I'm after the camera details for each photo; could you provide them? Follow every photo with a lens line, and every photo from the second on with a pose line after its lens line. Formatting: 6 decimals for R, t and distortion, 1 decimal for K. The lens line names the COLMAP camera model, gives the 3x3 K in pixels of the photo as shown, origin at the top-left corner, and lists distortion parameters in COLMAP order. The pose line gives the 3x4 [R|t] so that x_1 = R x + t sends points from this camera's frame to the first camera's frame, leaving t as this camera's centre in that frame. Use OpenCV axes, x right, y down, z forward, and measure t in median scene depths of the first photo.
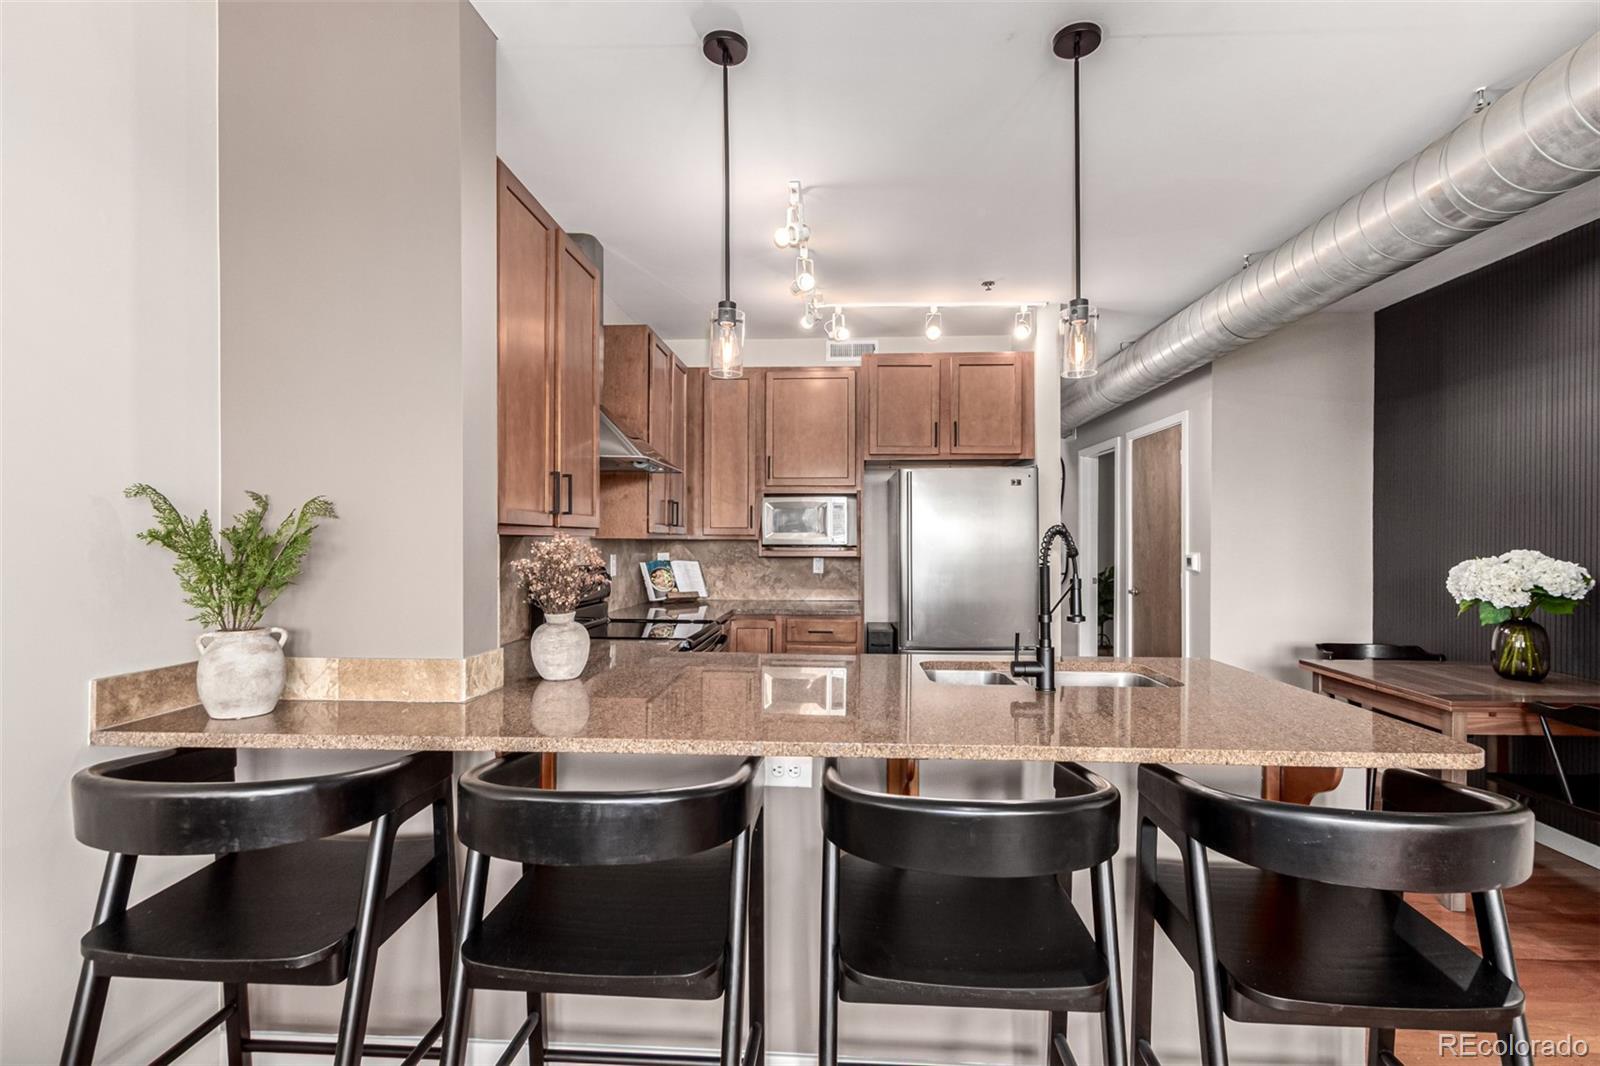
lens RADIAL K [[748.2, 0, 808.9], [0, 748.2, 540.1], [0, 0, 1]] dist [0.011912, -0.004423]
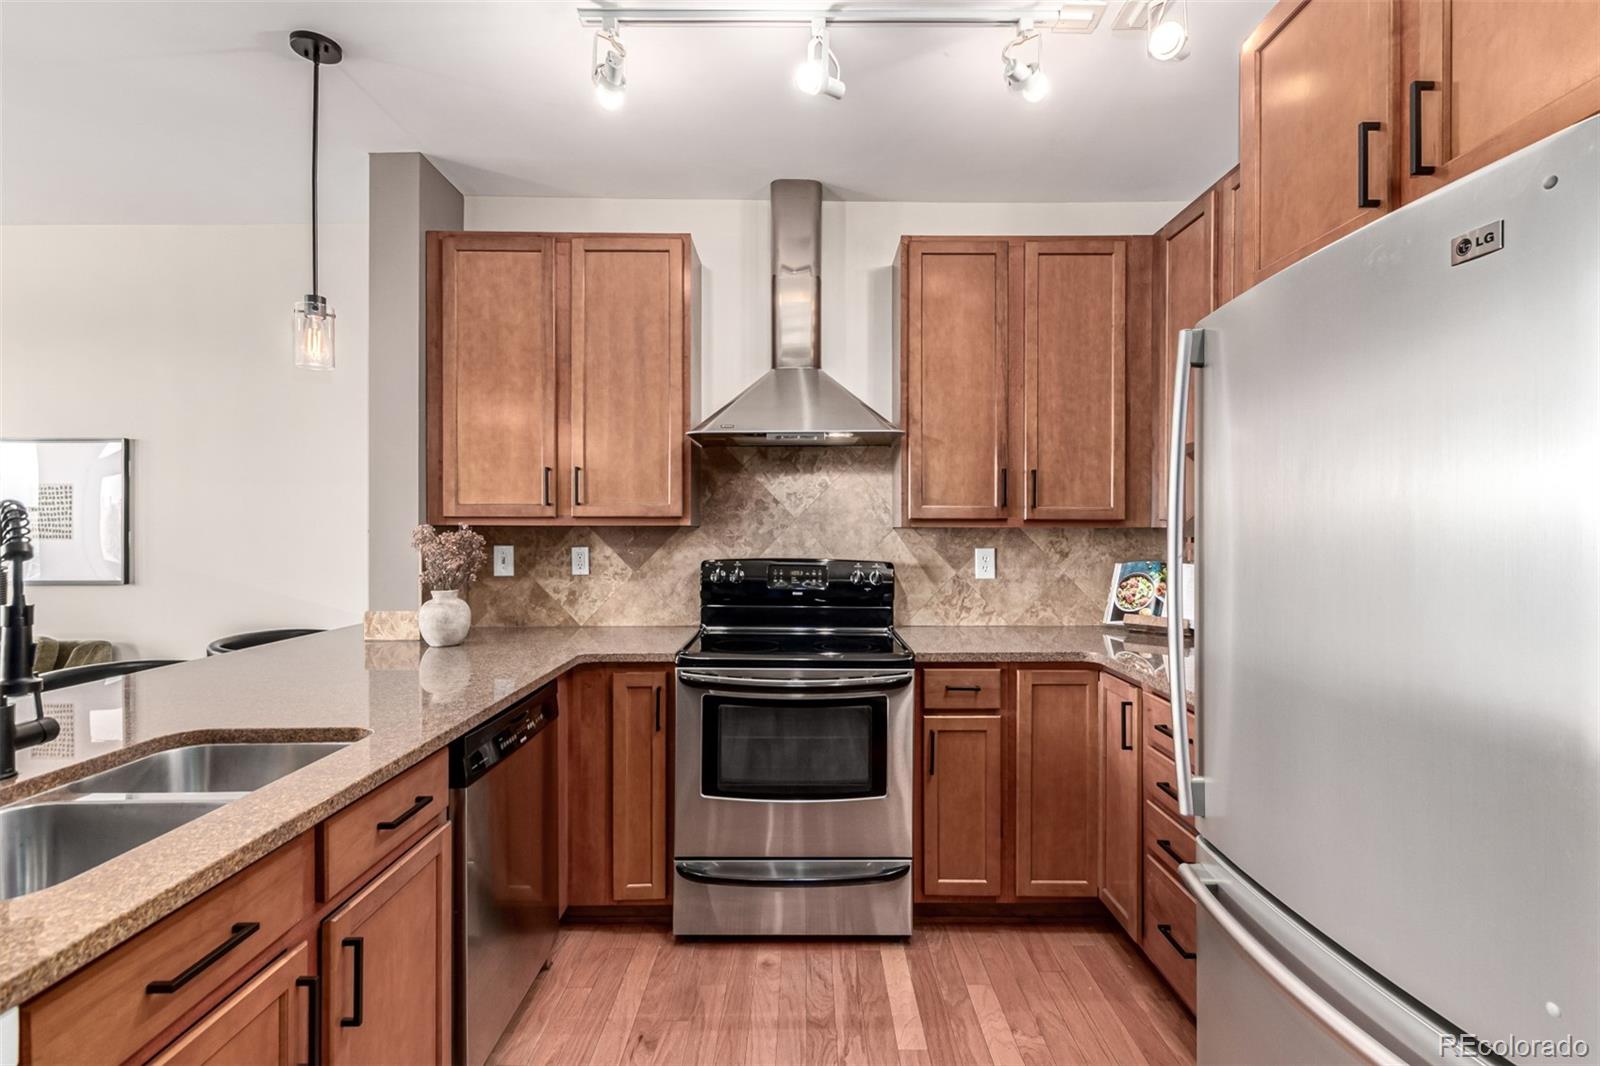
lens RADIAL K [[748.2, 0, 811.3], [0, 748.2, 532.1], [0, 0, 1]] dist [0.011912, -0.004423]
pose [[0.057369, 0.001845, -0.998351, 0.476714], [0.001238, 0.999997, 0.001919, 0.001017], [0.998352, -0.001346, 0.057366, 0.807628]]
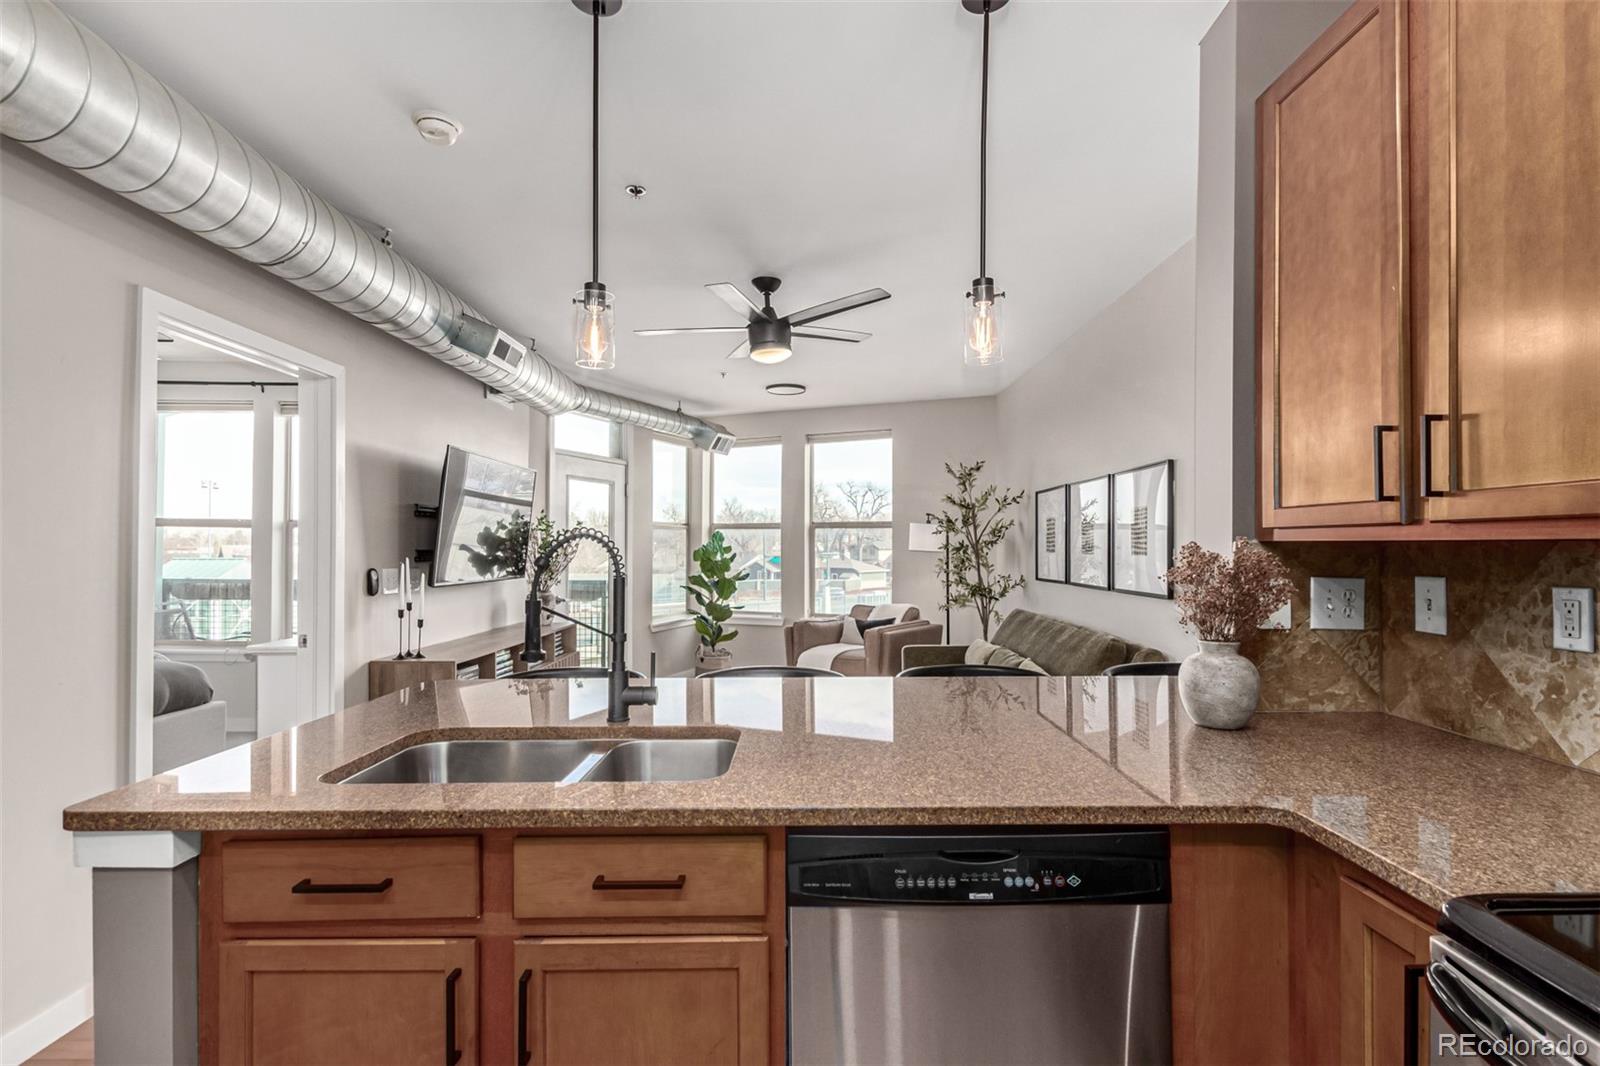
lens RADIAL K [[748.2, 0, 809.5], [0, 748.2, 542.3], [0, 0, 1]] dist [0.011912, -0.004423]
pose [[-0.998675, -0.001322, -0.051441, 0.070517], [-0.001029, 0.999983, -0.005732, -0.000847], [0.051448, -0.005671, -0.998660, 0.937681]]
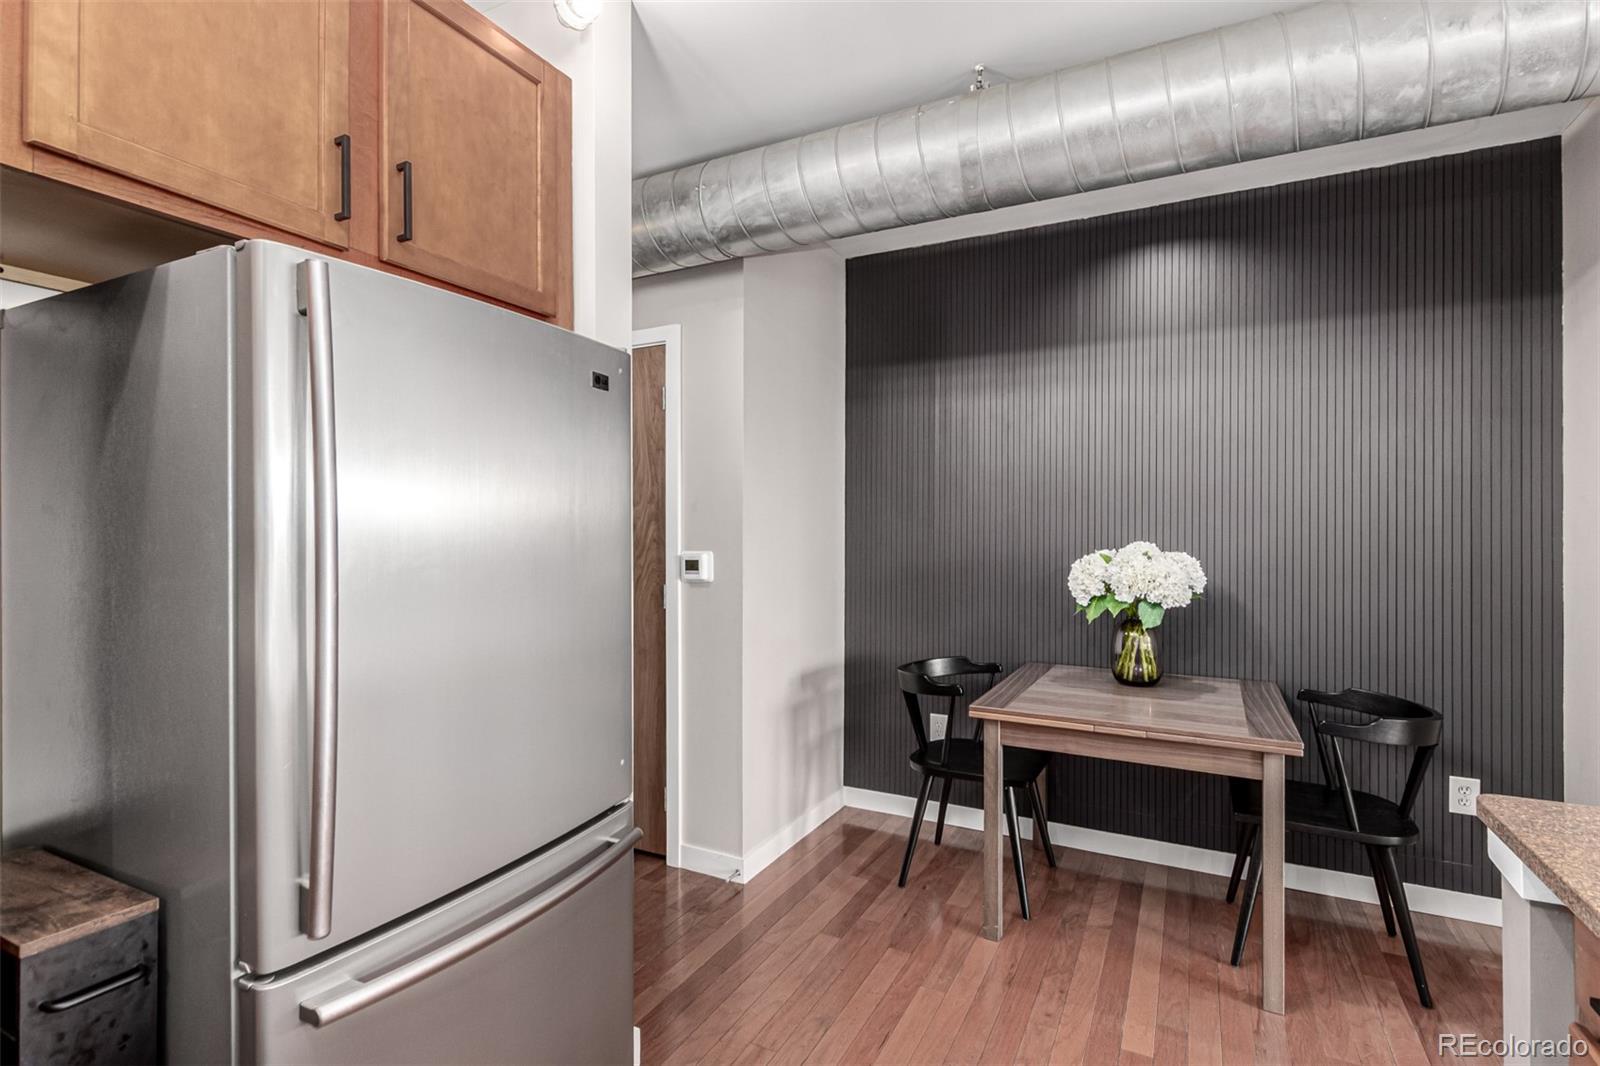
lens RADIAL K [[748.2, 0, 795.3], [0, 748.2, 528.4], [0, 0, 1]] dist [0.011912, -0.004423]
pose [[0.414980, -0.000262, 0.909830, -0.029242], [0.003213, 0.999994, -0.001178, -0.002022], [-0.909825, 0.003412, 0.414979, 0.755071]]
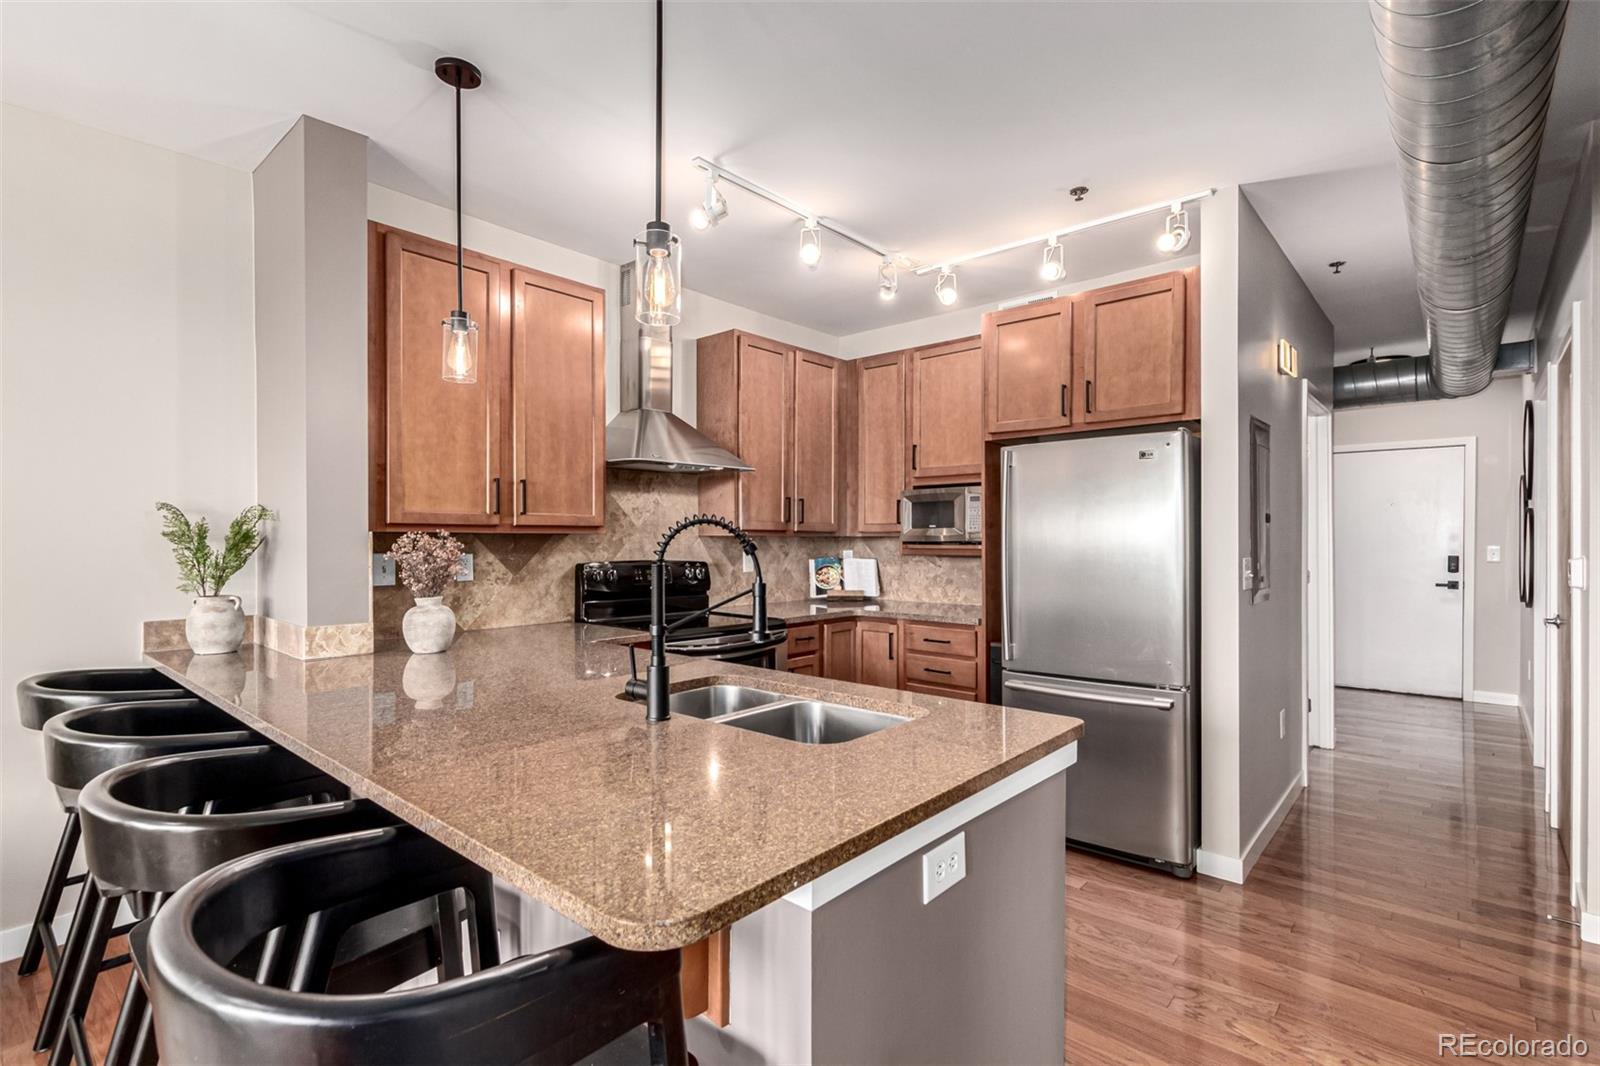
lens RADIAL K [[748.2, 0, 809.0], [0, 748.2, 542.5], [0, 0, 1]] dist [0.011912, -0.004423]
pose [[0.783136, 0.000143, -0.621851, 0.471366], [0.002769, 0.999989, 0.003718, 0.003551], [0.621845, -0.004634, 0.783127, 0.235066]]
